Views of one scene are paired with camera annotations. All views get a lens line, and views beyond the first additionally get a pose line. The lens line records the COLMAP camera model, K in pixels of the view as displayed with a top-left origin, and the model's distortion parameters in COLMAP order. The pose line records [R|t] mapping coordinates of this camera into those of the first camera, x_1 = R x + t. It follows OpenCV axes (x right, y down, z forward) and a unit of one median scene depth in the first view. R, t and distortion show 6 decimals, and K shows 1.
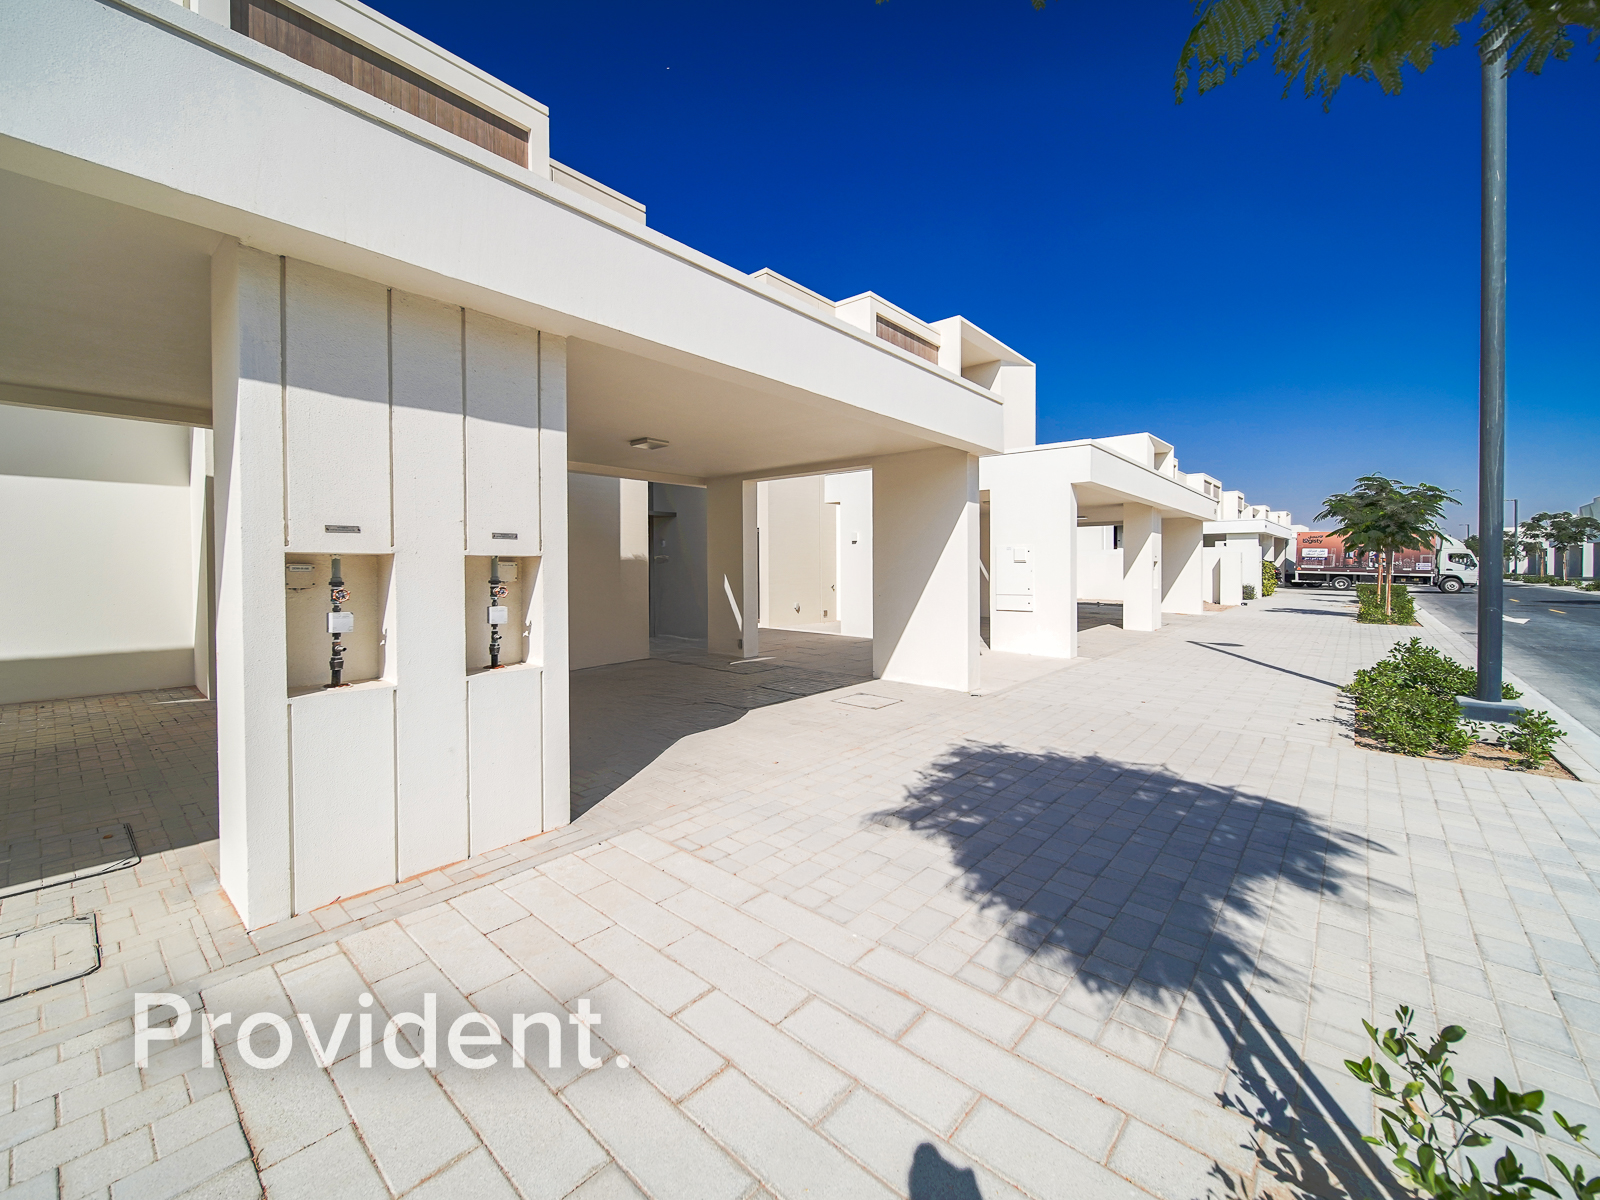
lens RADIAL K [[648.3, 0, 789.6], [0, 648.3, 568.2], [0, 0, 1]] dist [-0.000050, -0.000706]
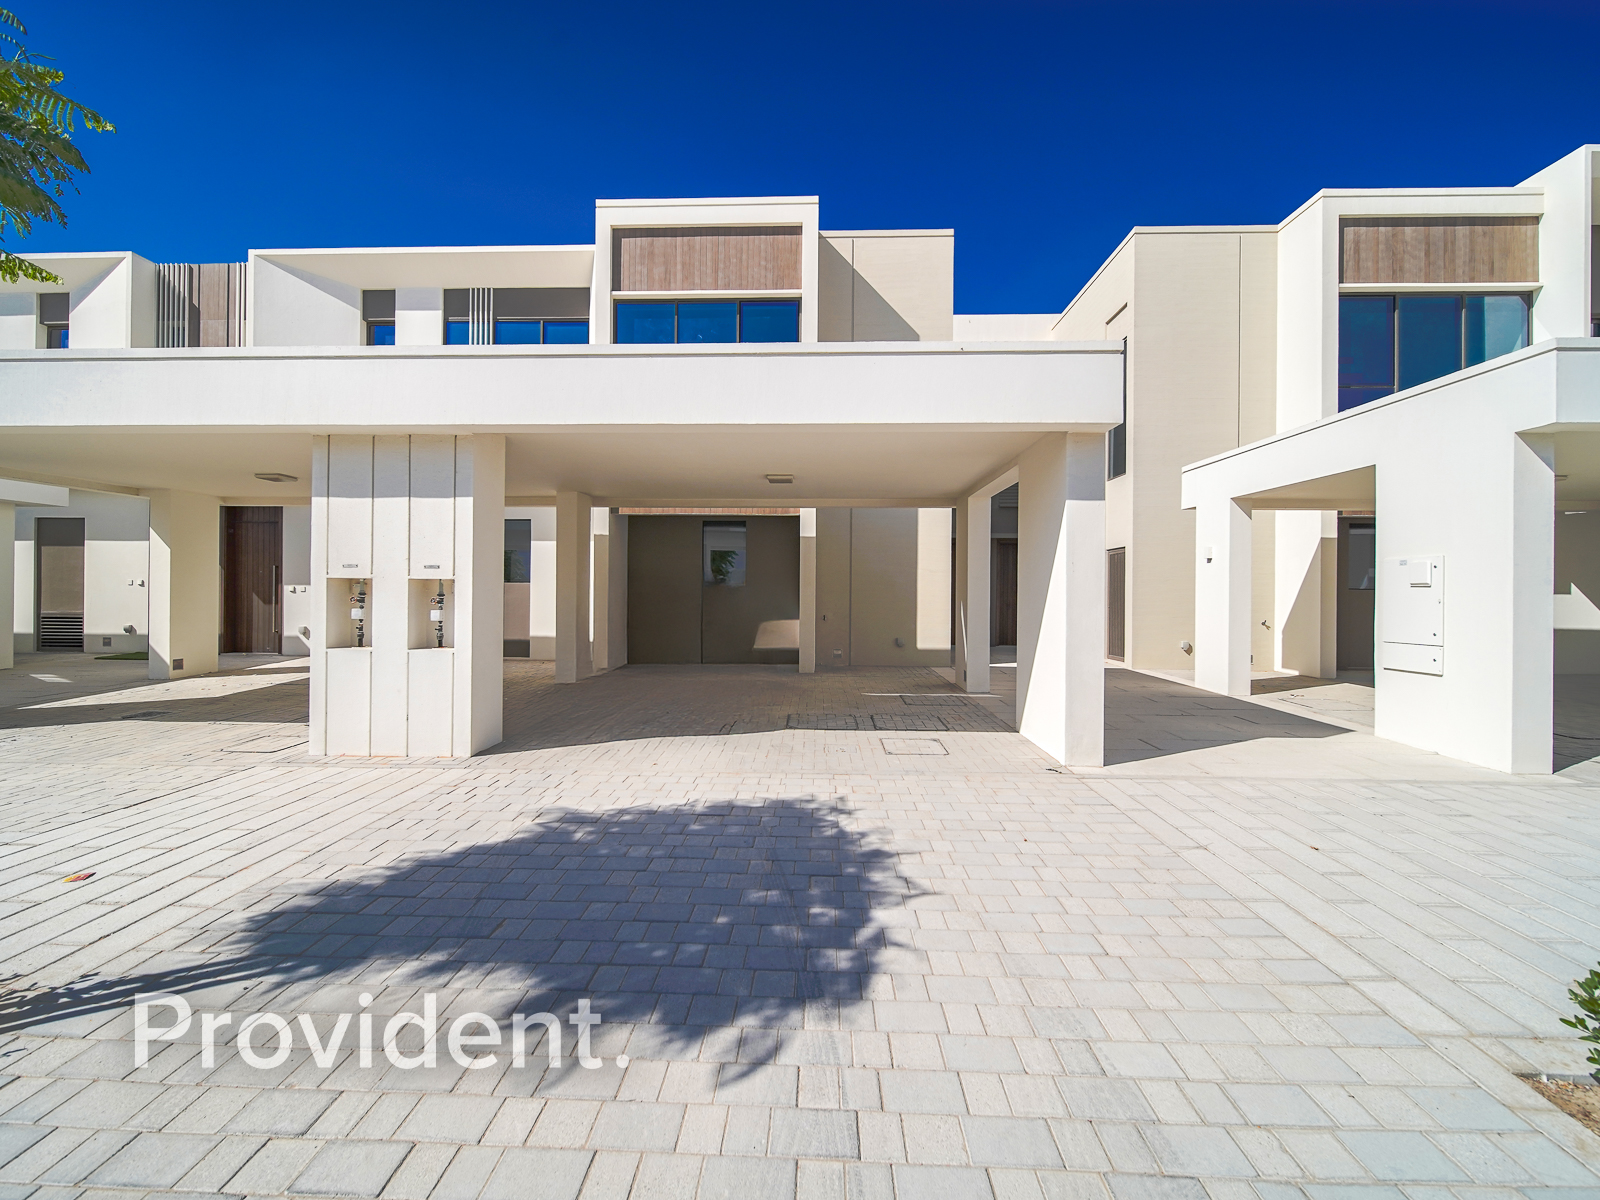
lens RADIAL K [[648.3, 0, 793.8], [0, 648.3, 589.1], [0, 0, 1]] dist [-0.000050, -0.000706]
pose [[0.627499, -0.000014, -0.778617, 1.295928], [-0.010438, 0.999910, -0.008430, 0.009597], [0.778547, 0.013417, 0.627443, 0.633097]]
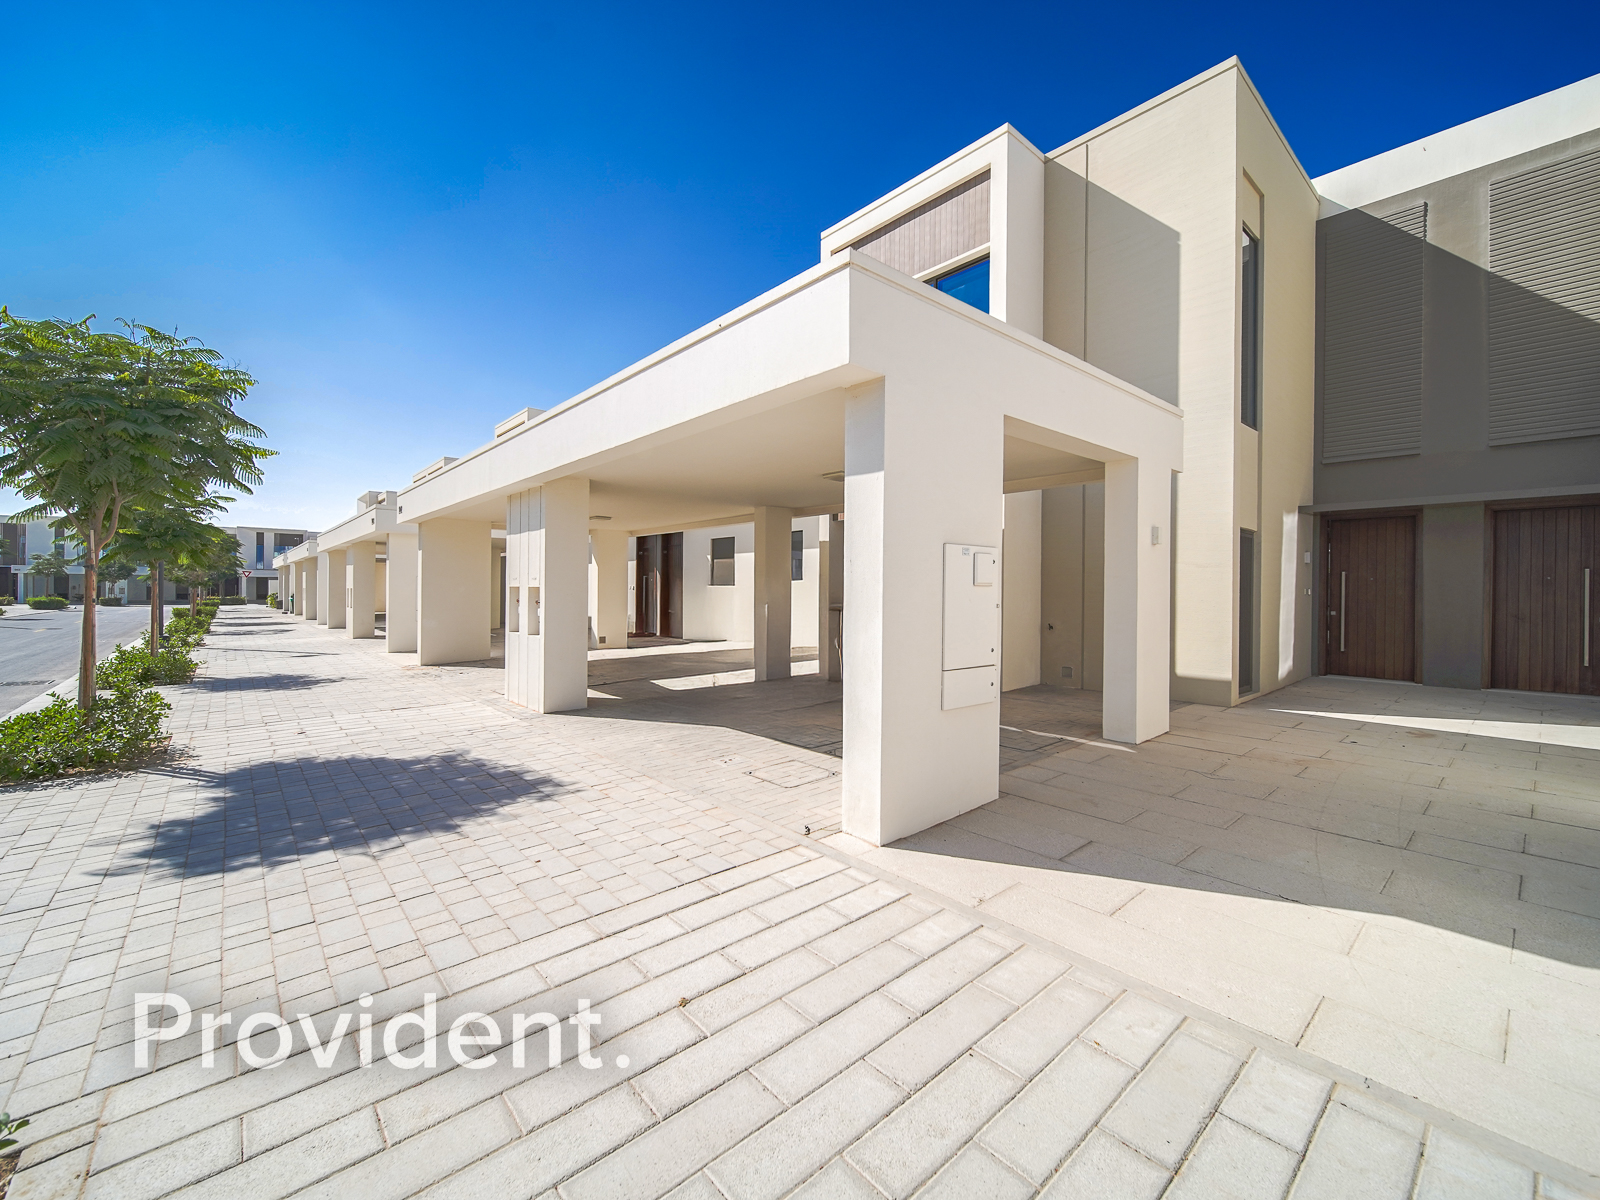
lens RADIAL K [[648.3, 0, 783.6], [0, 648.3, 597.9], [0, 0, 1]] dist [-0.000050, -0.000706]
pose [[-0.138776, 0.013790, -0.990228, 1.649037], [-0.010006, 0.999832, 0.015326, -0.026655], [0.990273, 0.012035, -0.138615, 2.061490]]
